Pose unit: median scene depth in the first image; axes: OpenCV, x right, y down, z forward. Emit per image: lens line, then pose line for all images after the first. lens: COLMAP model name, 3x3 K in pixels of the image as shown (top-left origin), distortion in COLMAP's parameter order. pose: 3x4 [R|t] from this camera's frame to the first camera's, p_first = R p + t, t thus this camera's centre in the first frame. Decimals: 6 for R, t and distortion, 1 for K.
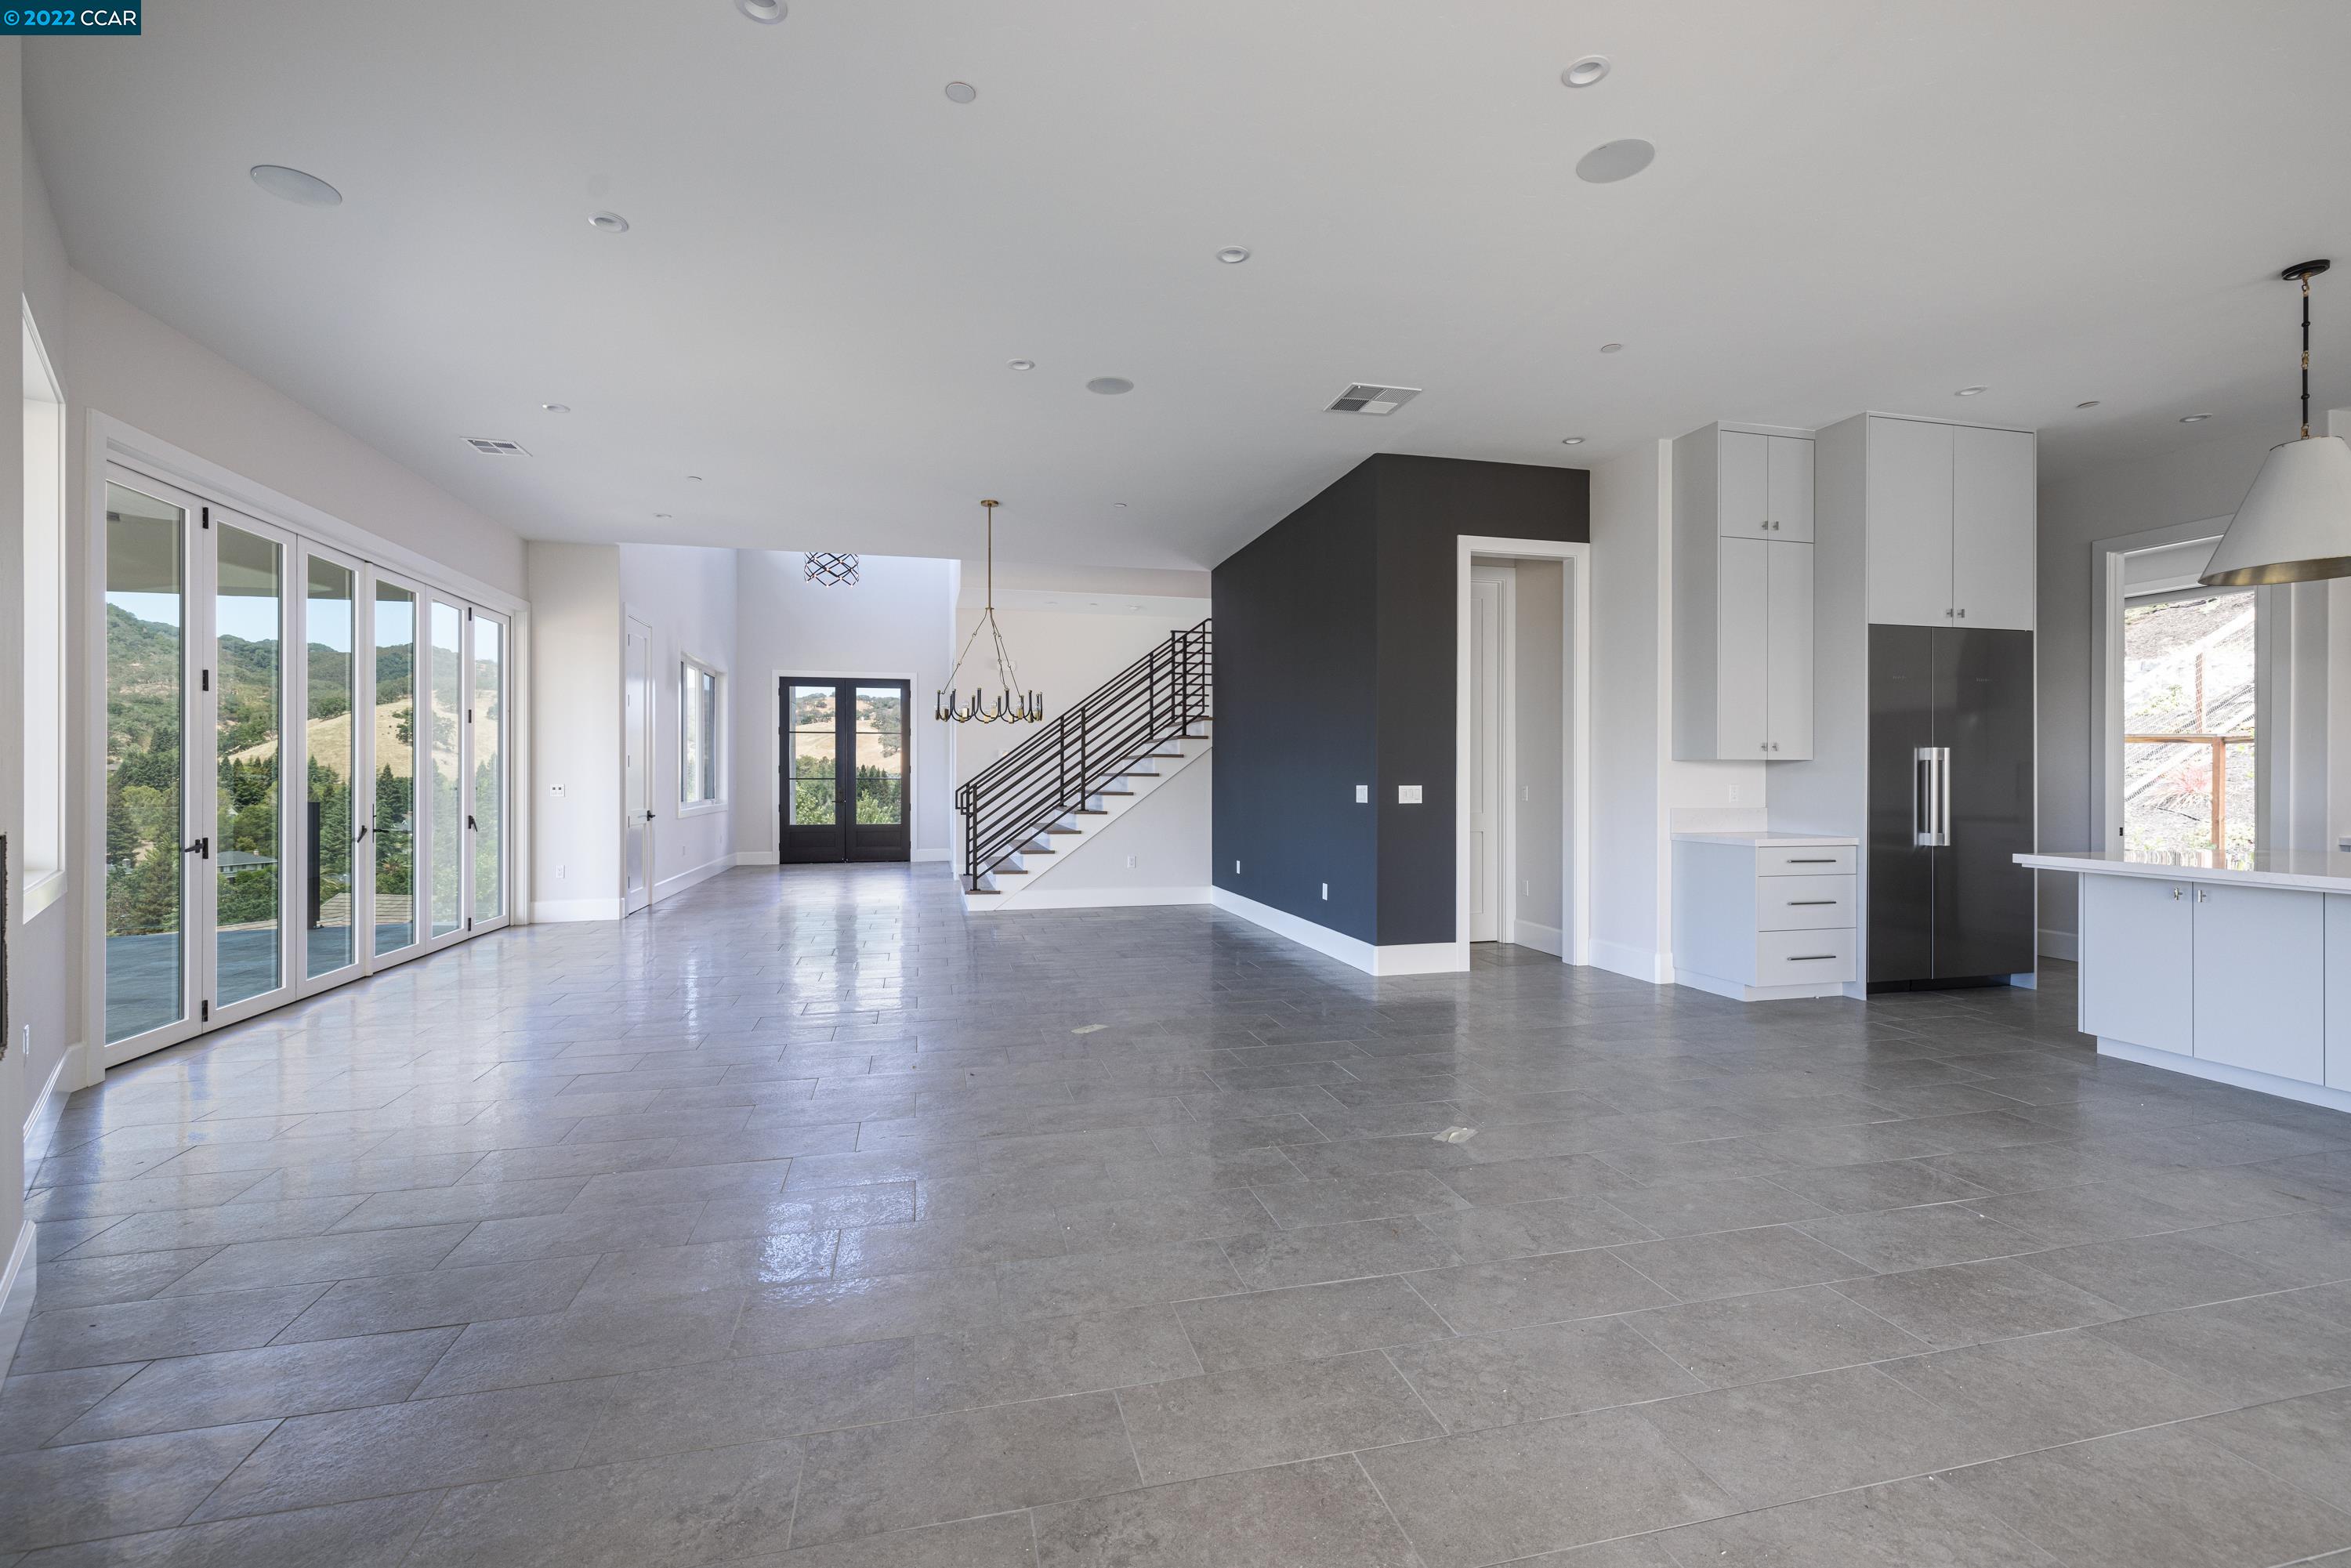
lens RADIAL K [[991.2, 0, 1169.2], [0, 991.2, 778.6], [0, 0, 1]] dist [0.000271, -0.000049]
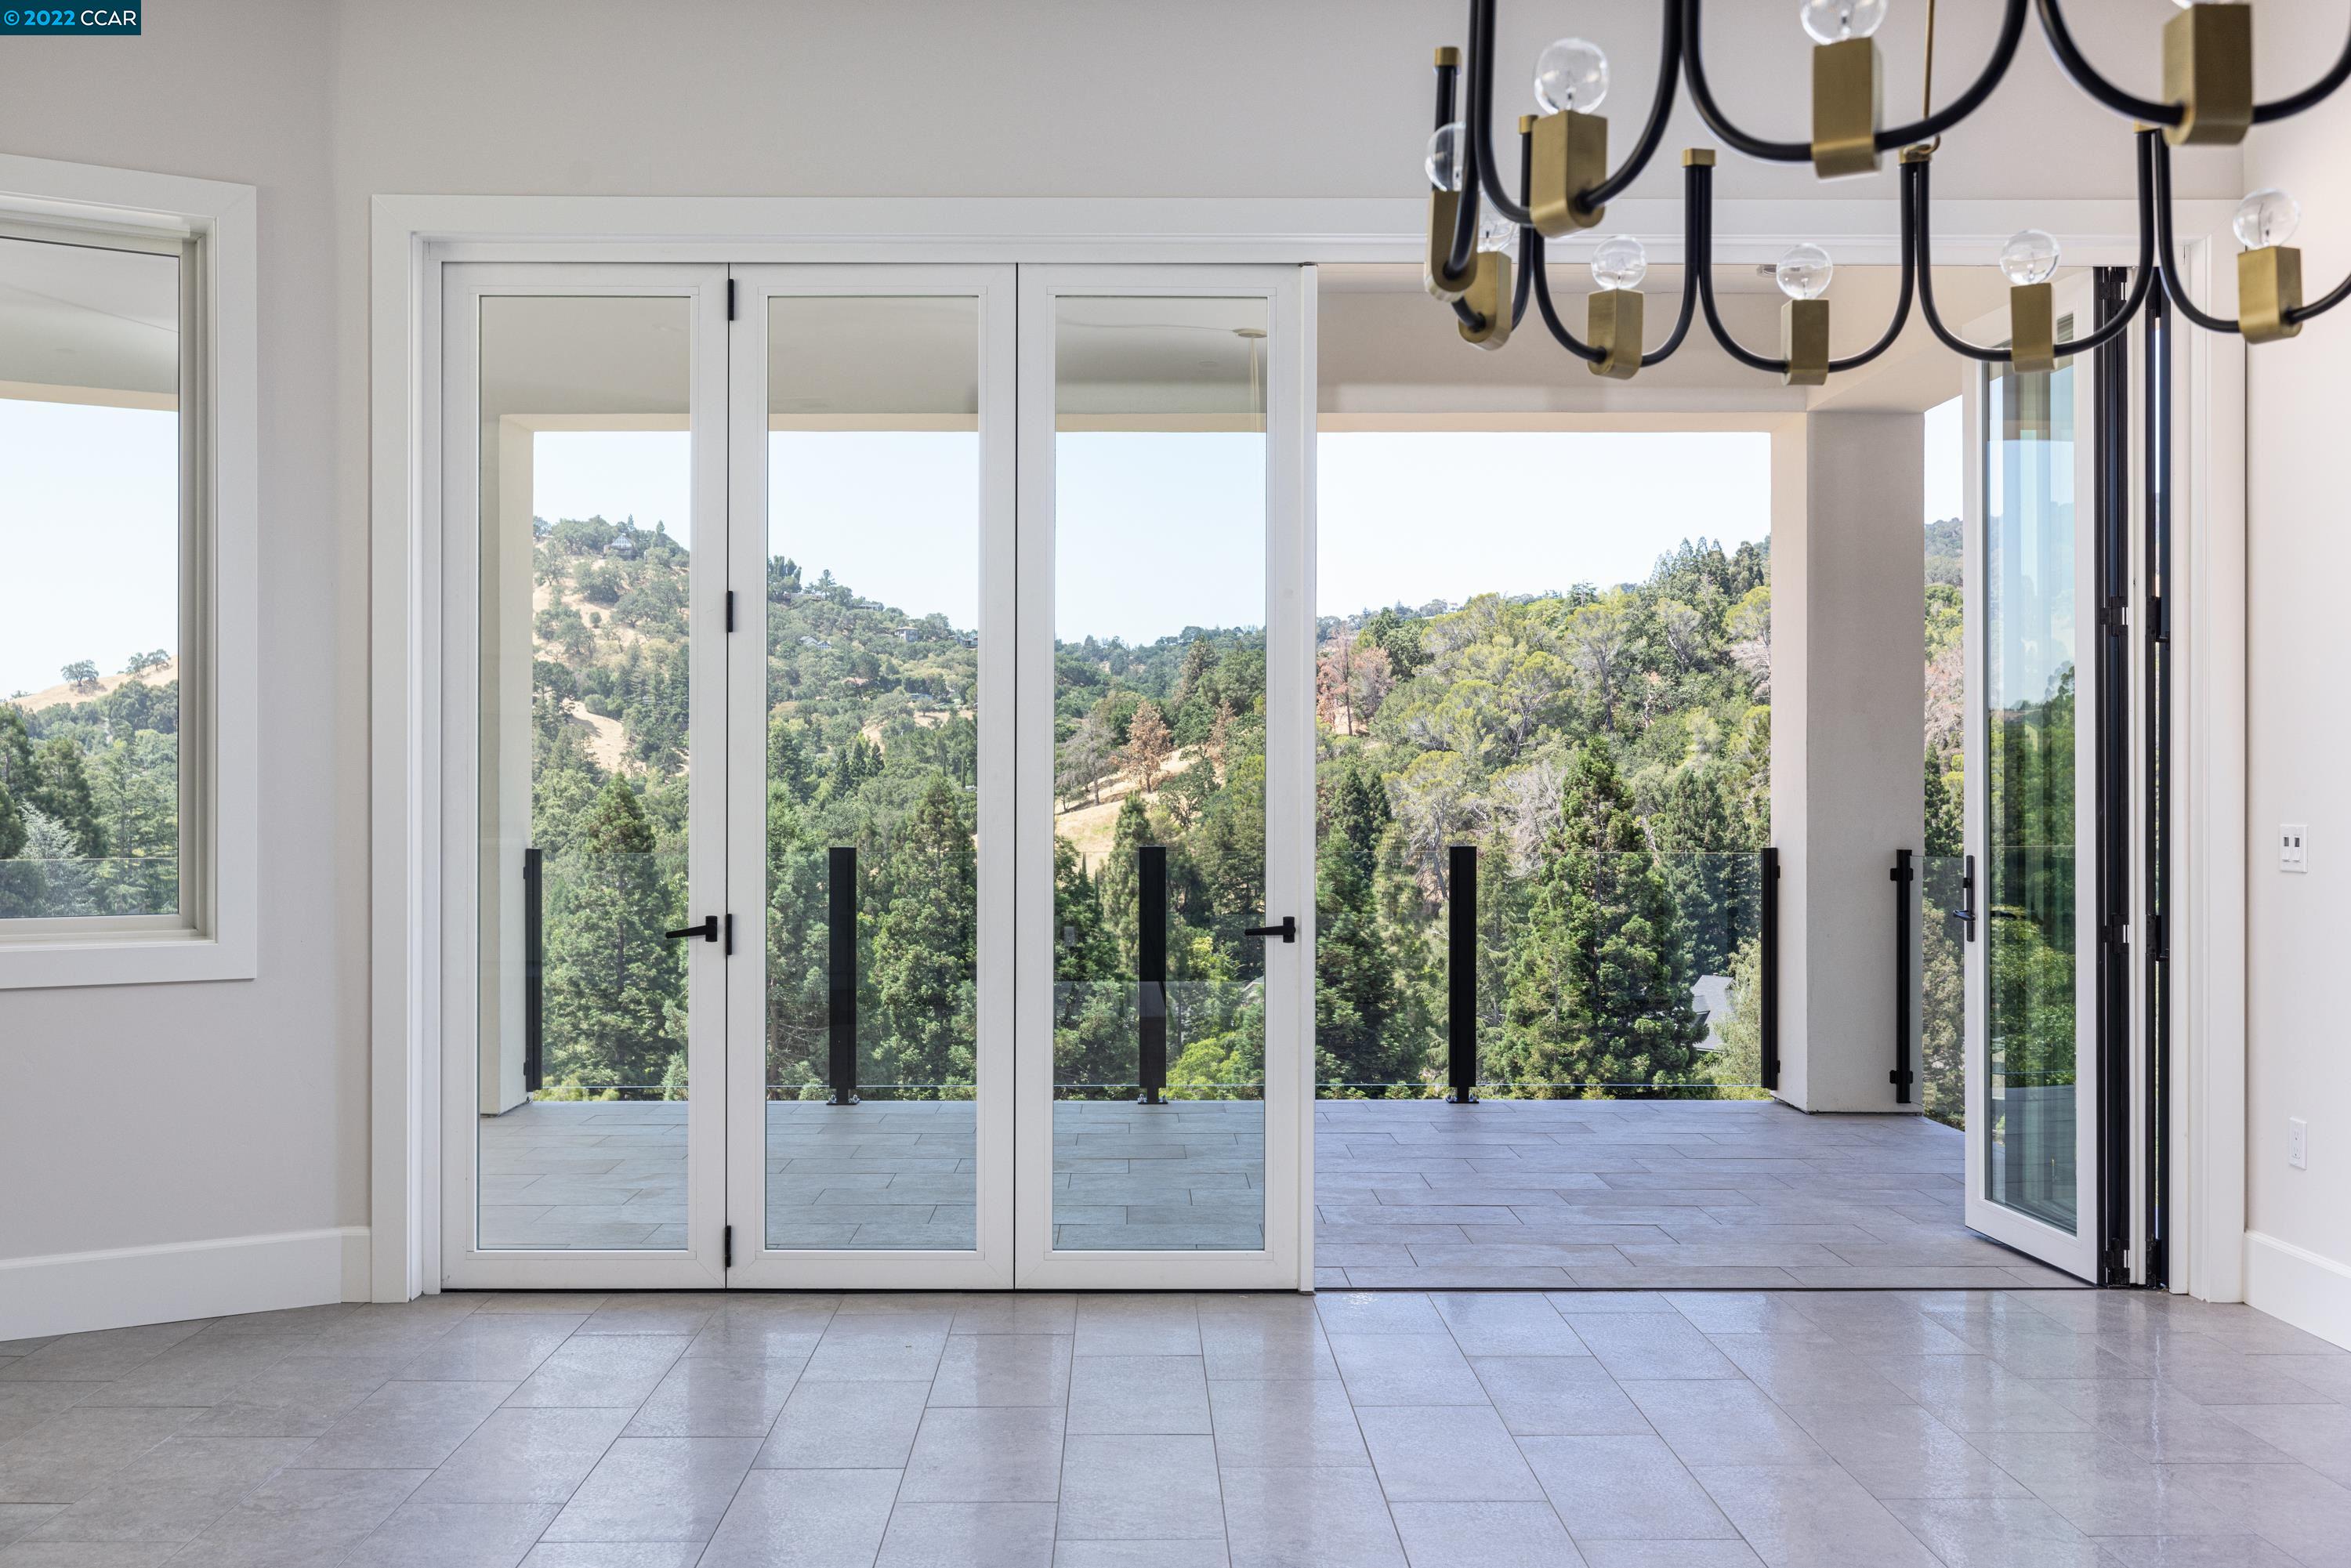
lens RADIAL K [[2172.5, 0, 1140.5], [0, 2172.5, 771.4], [0, 0, 1]] dist [-0.043799, 0.004015]
pose [[-0.232178, -0.002436, -0.972670, 0.043437], [-0.002585, 0.999995, -0.001888, -0.006950], [0.972670, 0.002076, -0.232183, 0.764143]]
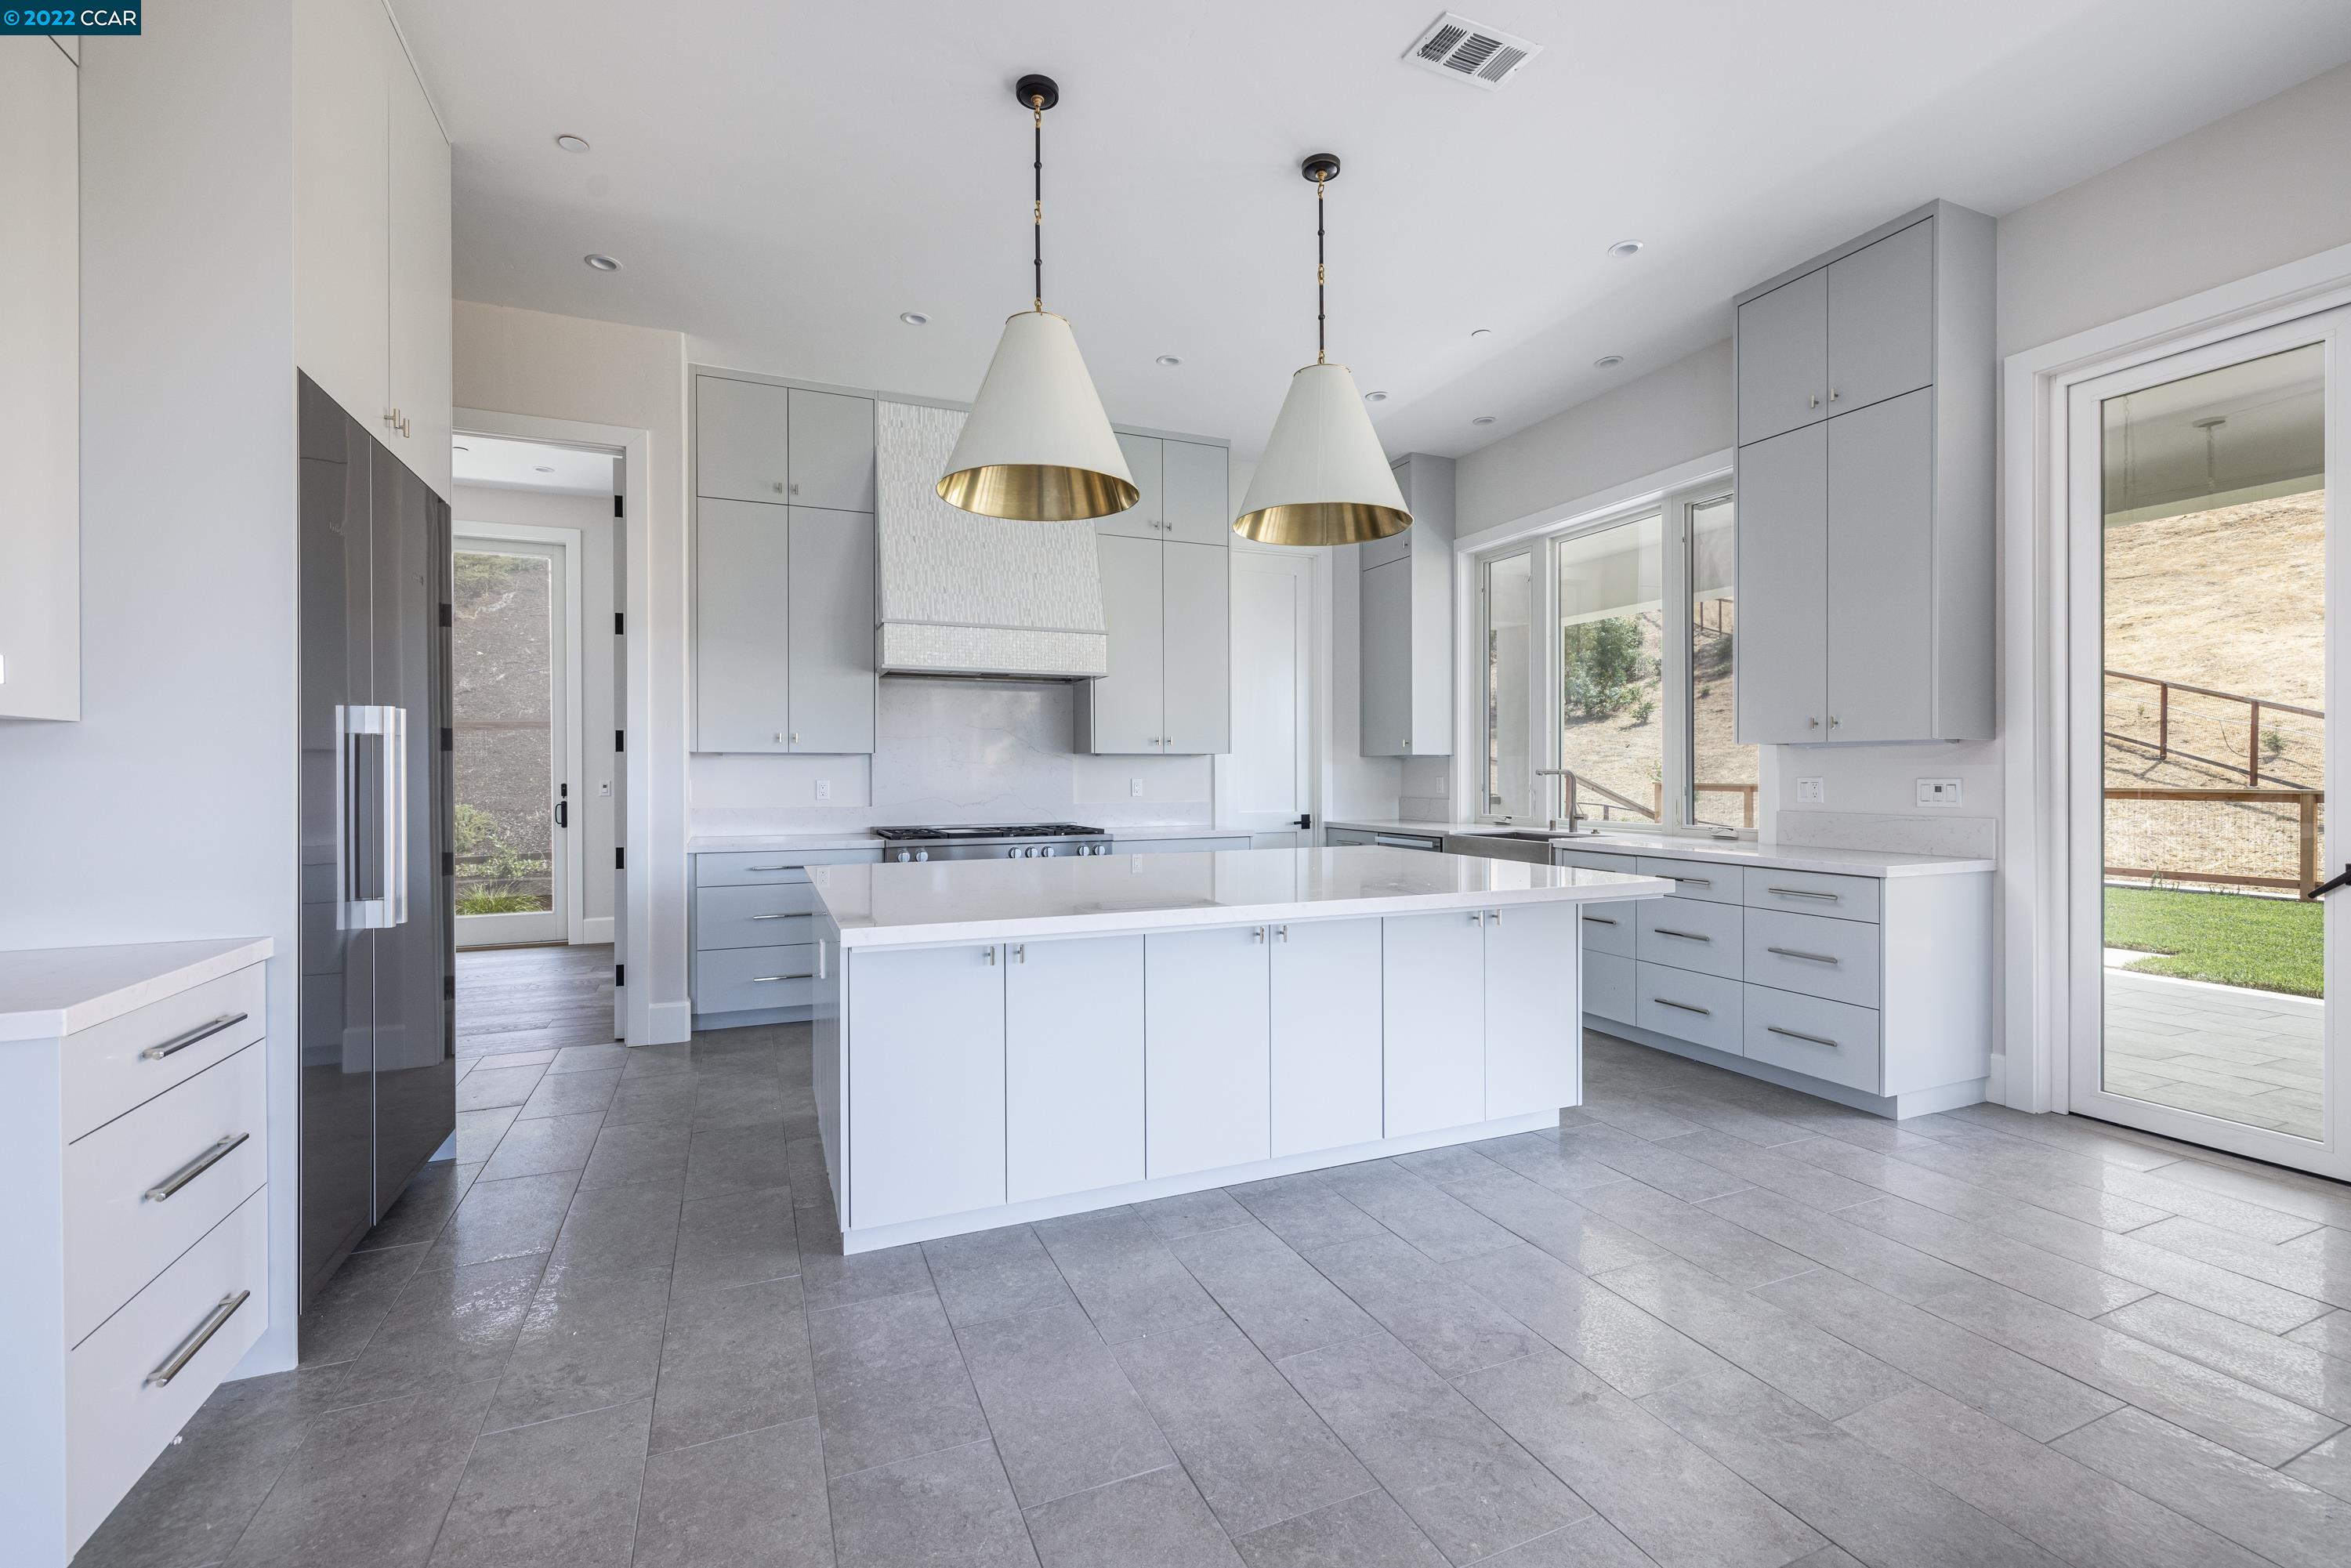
lens RADIAL K [[991.2, 0, 1169.2], [0, 991.2, 778.6], [0, 0, 1]] dist [0.000271, -0.000049]
pose [[-0.164270, -0.005814, 0.986398, 0.165742], [0.005423, 0.999962, 0.006798, 0.000277], [-0.986400, 0.006466, -0.164233, 0.437288]]
